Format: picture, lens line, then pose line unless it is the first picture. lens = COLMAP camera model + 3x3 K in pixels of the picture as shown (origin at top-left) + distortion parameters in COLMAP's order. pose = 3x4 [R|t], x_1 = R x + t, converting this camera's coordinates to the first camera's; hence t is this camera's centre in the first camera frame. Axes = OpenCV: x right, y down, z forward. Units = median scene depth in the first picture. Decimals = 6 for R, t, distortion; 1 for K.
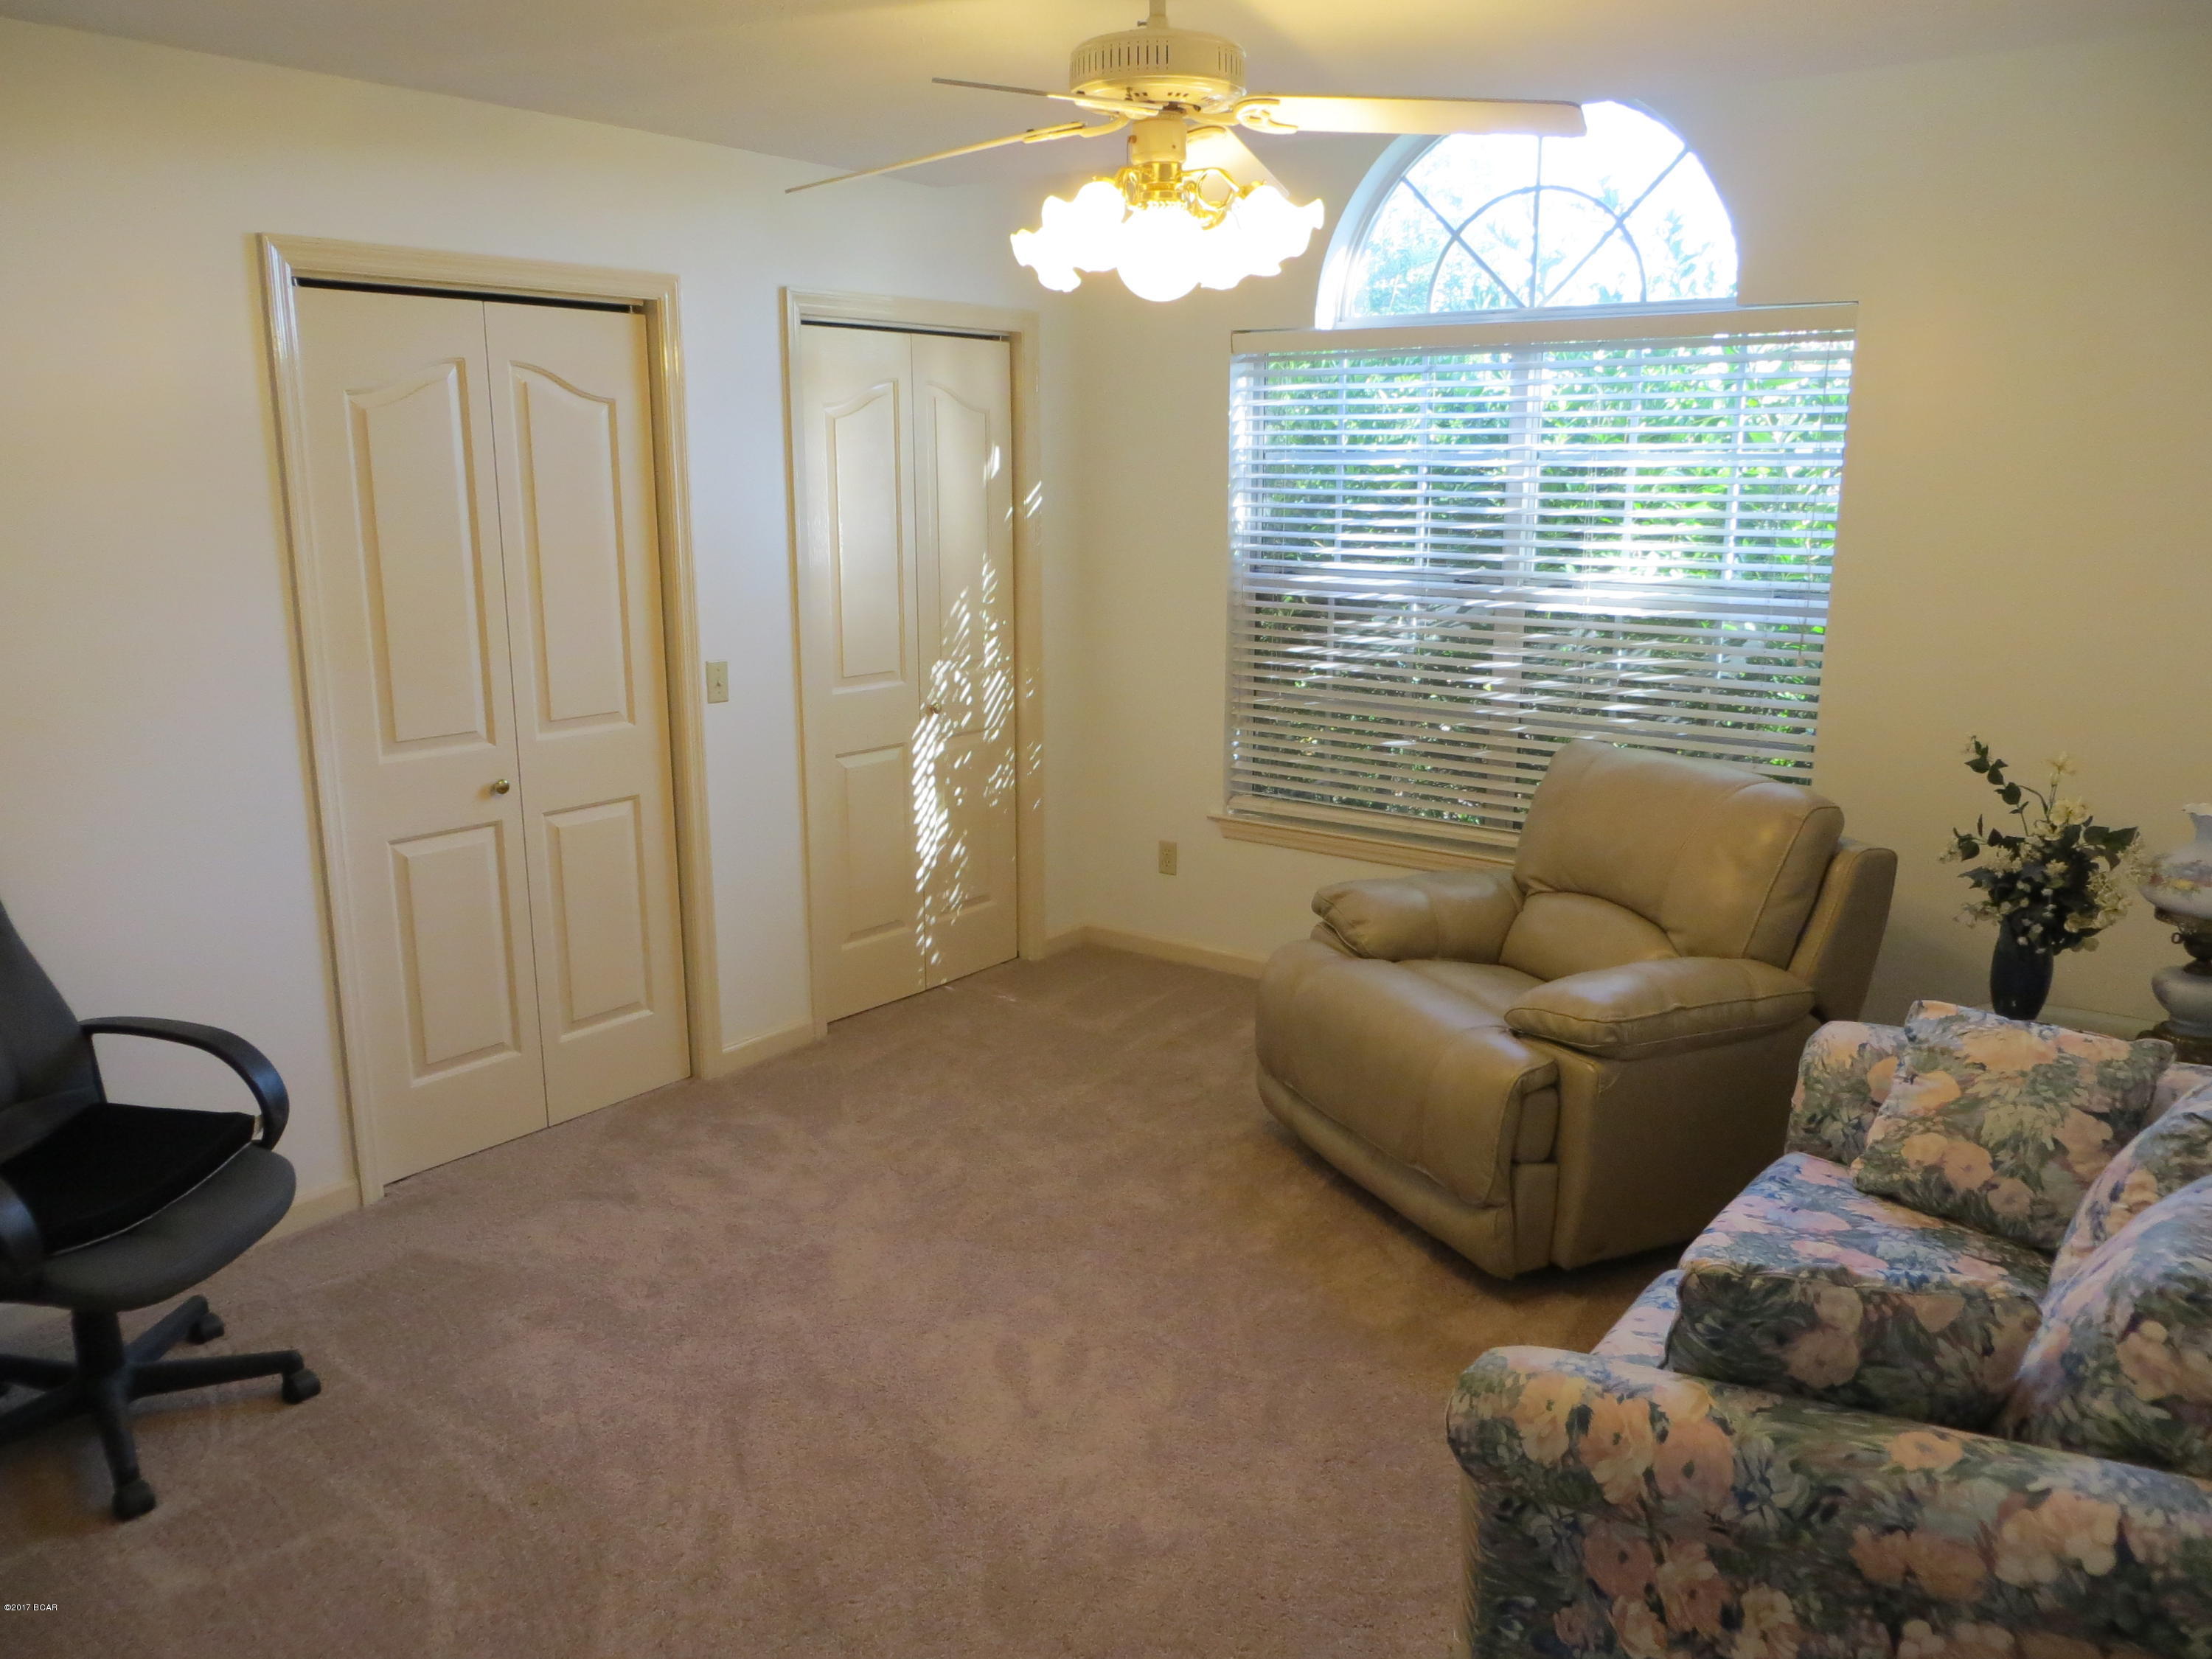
lens RADIAL K [[1664.1, 0, 1106.0], [0, 1664.1, 829.5], [0, 0, 1]] dist [-0.010429, -0.004414]
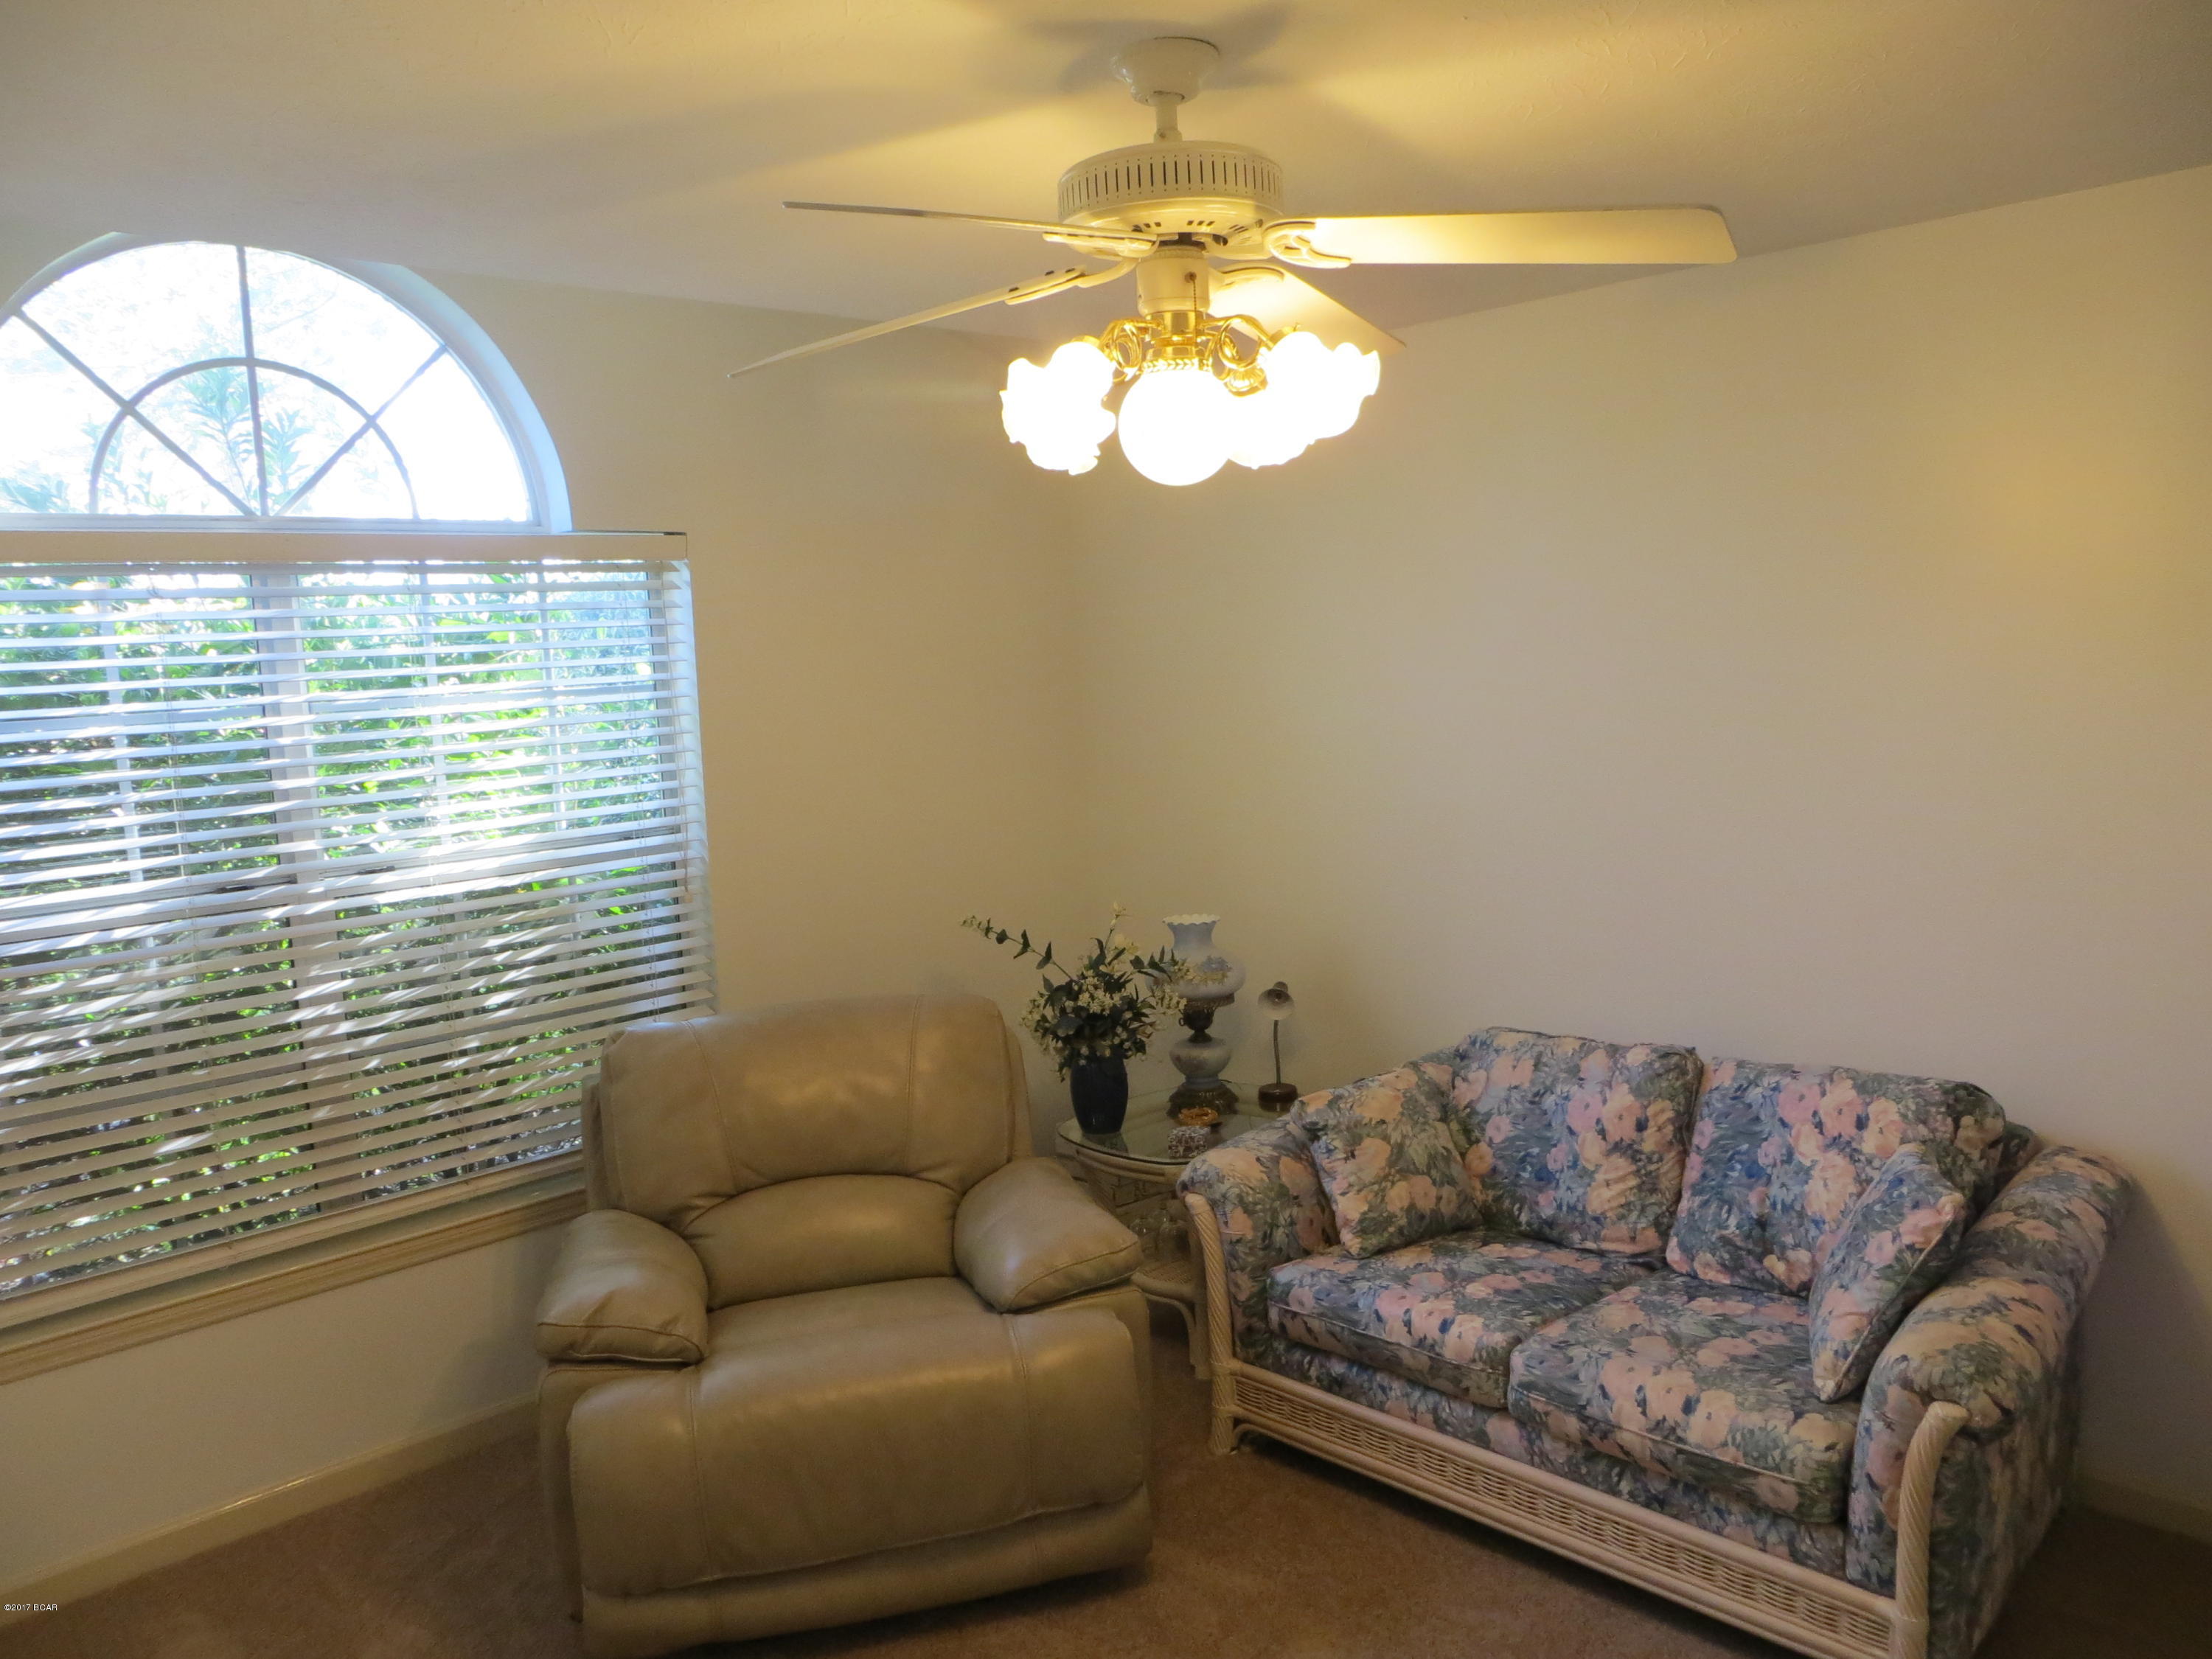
lens RADIAL K [[1664.1, 0, 1106.0], [0, 1664.1, 829.5], [0, 0, 1]] dist [-0.010429, -0.004414]
pose [[0.149453, -0.120509, 0.981398, -0.465568], [0.265782, 0.960911, 0.077519, -0.145391], [-0.952378, 0.249253, 0.175640, 0.579718]]
